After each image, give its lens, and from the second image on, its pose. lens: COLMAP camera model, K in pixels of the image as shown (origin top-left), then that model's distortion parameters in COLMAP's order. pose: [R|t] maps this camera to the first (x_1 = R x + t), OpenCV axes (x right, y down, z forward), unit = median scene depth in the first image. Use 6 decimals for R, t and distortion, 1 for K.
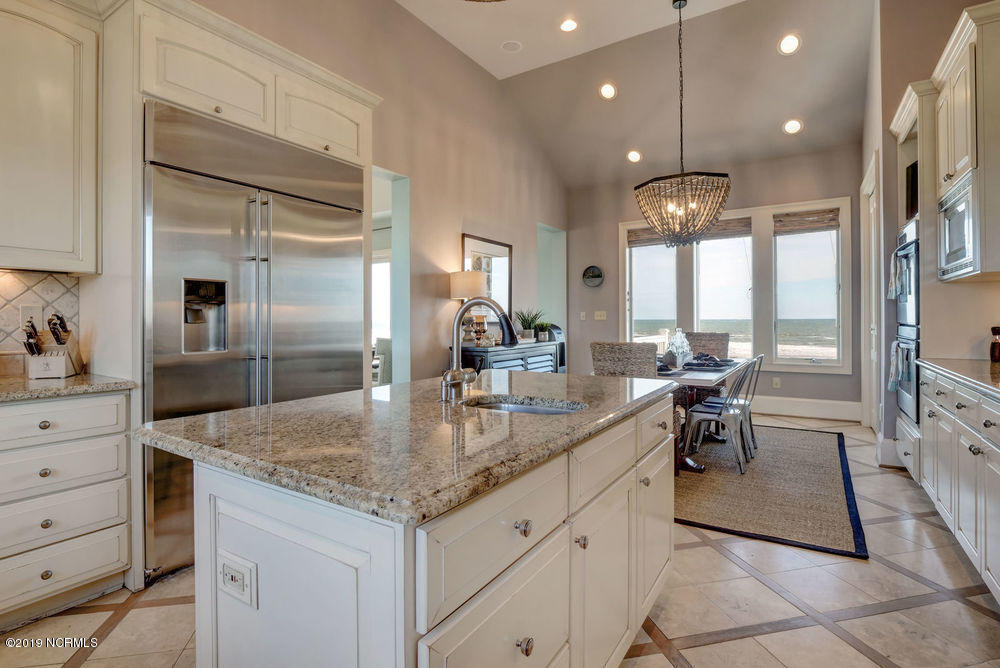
lens RADIAL K [[483.5, 0, 499.4], [0, 483.5, 321.5], [0, 0, 1]] dist [-0.013042, -0.000368]
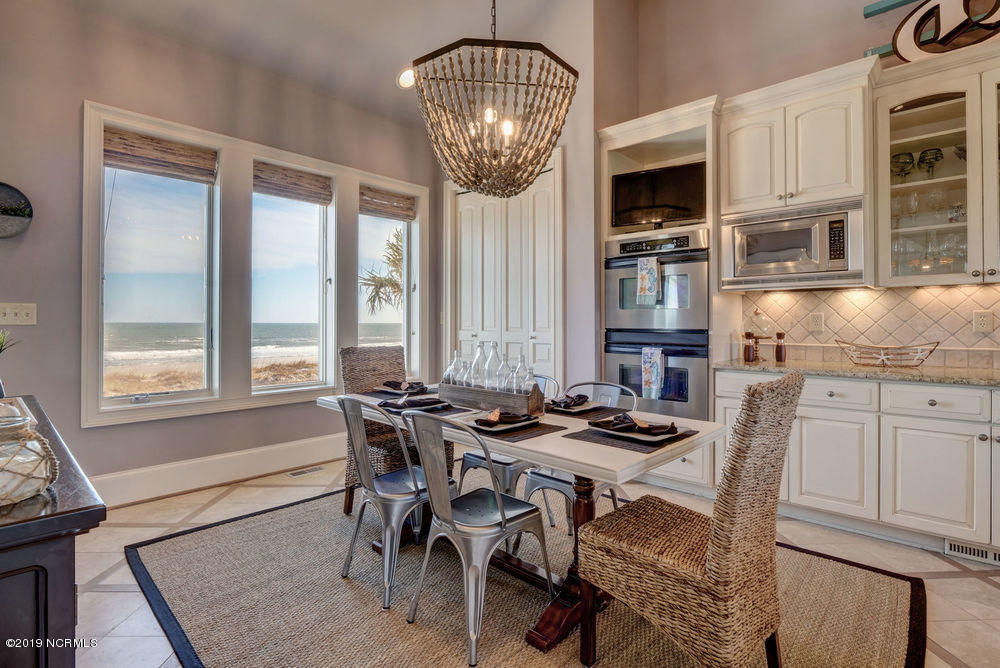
lens RADIAL K [[483.5, 0, 499.4], [0, 483.5, 321.5], [0, 0, 1]] dist [-0.013042, -0.000368]
pose [[0.181304, 0.006846, 0.983403, -0.118436], [-0.001544, 0.999977, -0.006677, -0.003588], [-0.983426, -0.000308, 0.181310, 0.629261]]
